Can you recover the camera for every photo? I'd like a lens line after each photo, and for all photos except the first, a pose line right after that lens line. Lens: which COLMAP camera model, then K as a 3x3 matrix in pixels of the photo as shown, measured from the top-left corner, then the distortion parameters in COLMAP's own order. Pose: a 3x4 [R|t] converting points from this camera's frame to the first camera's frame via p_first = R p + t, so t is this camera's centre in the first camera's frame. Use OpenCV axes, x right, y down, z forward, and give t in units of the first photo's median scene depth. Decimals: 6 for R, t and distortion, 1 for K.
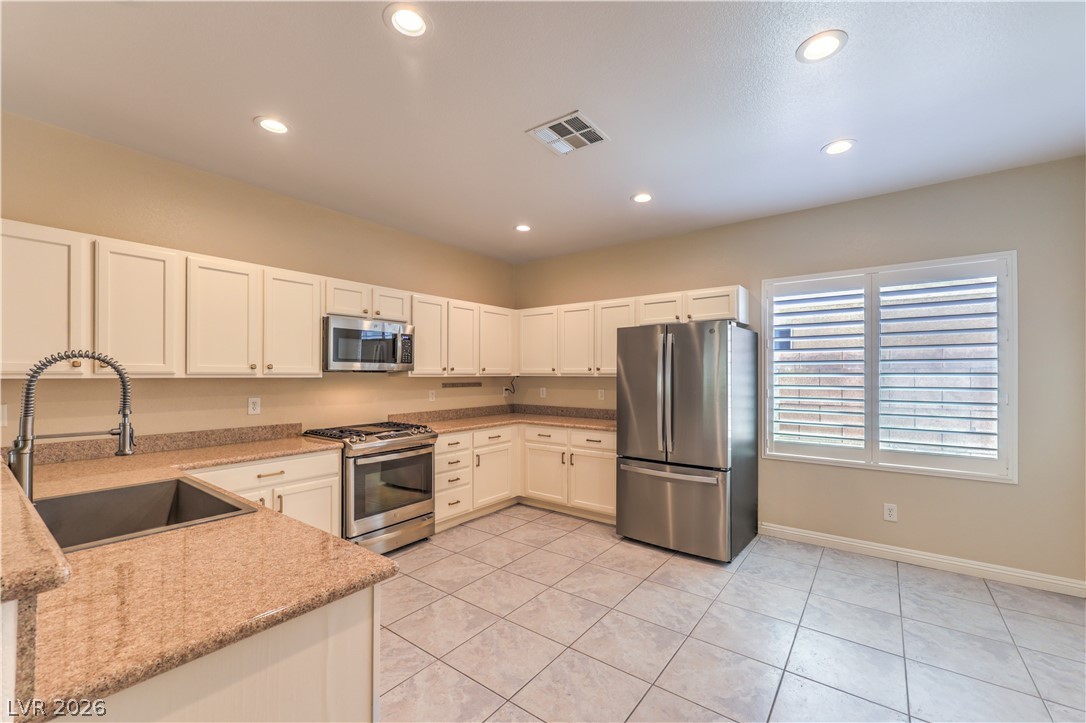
lens RADIAL K [[436.0, 0, 565.1], [0, 436.0, 371.3], [0, 0, 1]] dist [0.004862, -0.000080]
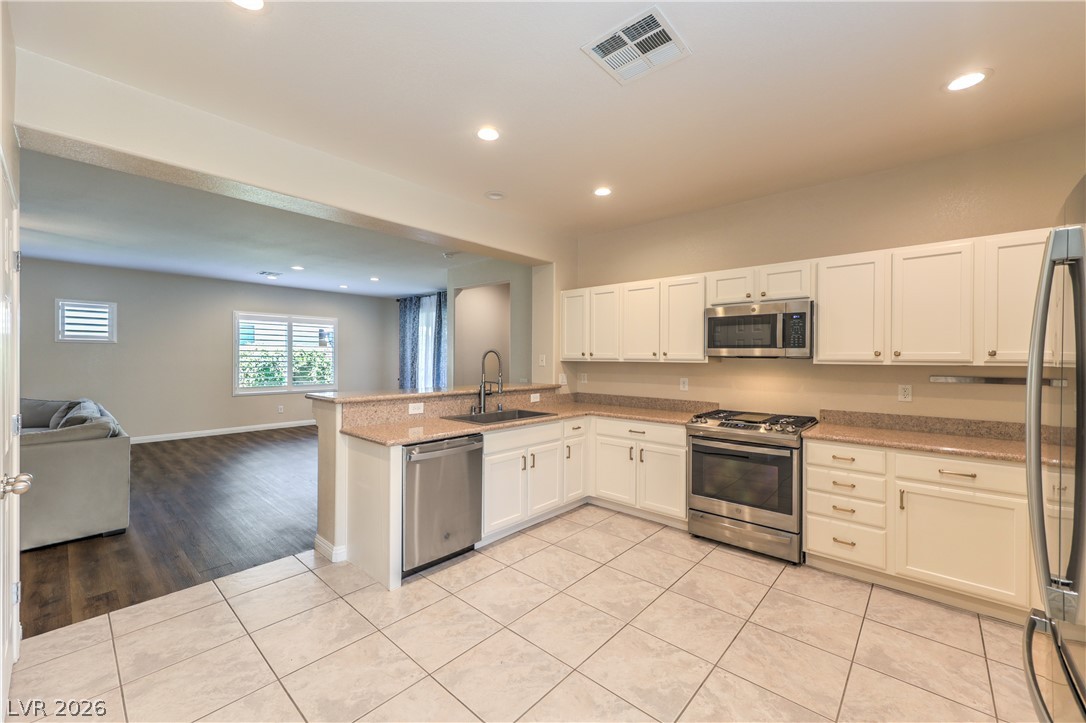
lens RADIAL K [[436.0, 0, 542.1], [0, 436.0, 359.5], [0, 0, 1]] dist [0.004862, -0.000080]
pose [[-0.110247, 0.000968, -0.993904, 0.559678], [-0.000860, 0.999999, 0.001069, 0.004294], [0.993904, 0.000972, -0.110246, 0.649513]]
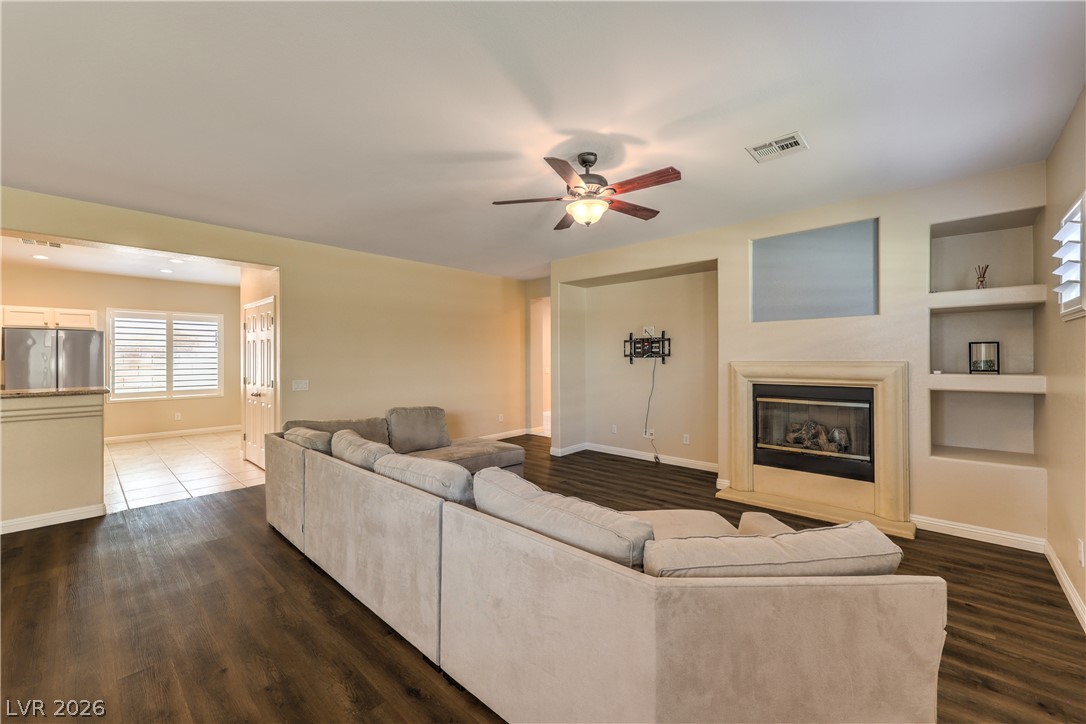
lens RADIAL K [[436.0, 0, 541.2], [0, 436.0, 364.2], [0, 0, 1]] dist [0.004862, -0.000080]
pose [[0.127605, -0.005774, 0.991808, -0.585797], [-0.002775, 0.999977, 0.006179, 0.008064], [-0.991821, -0.003541, 0.127586, -0.541842]]
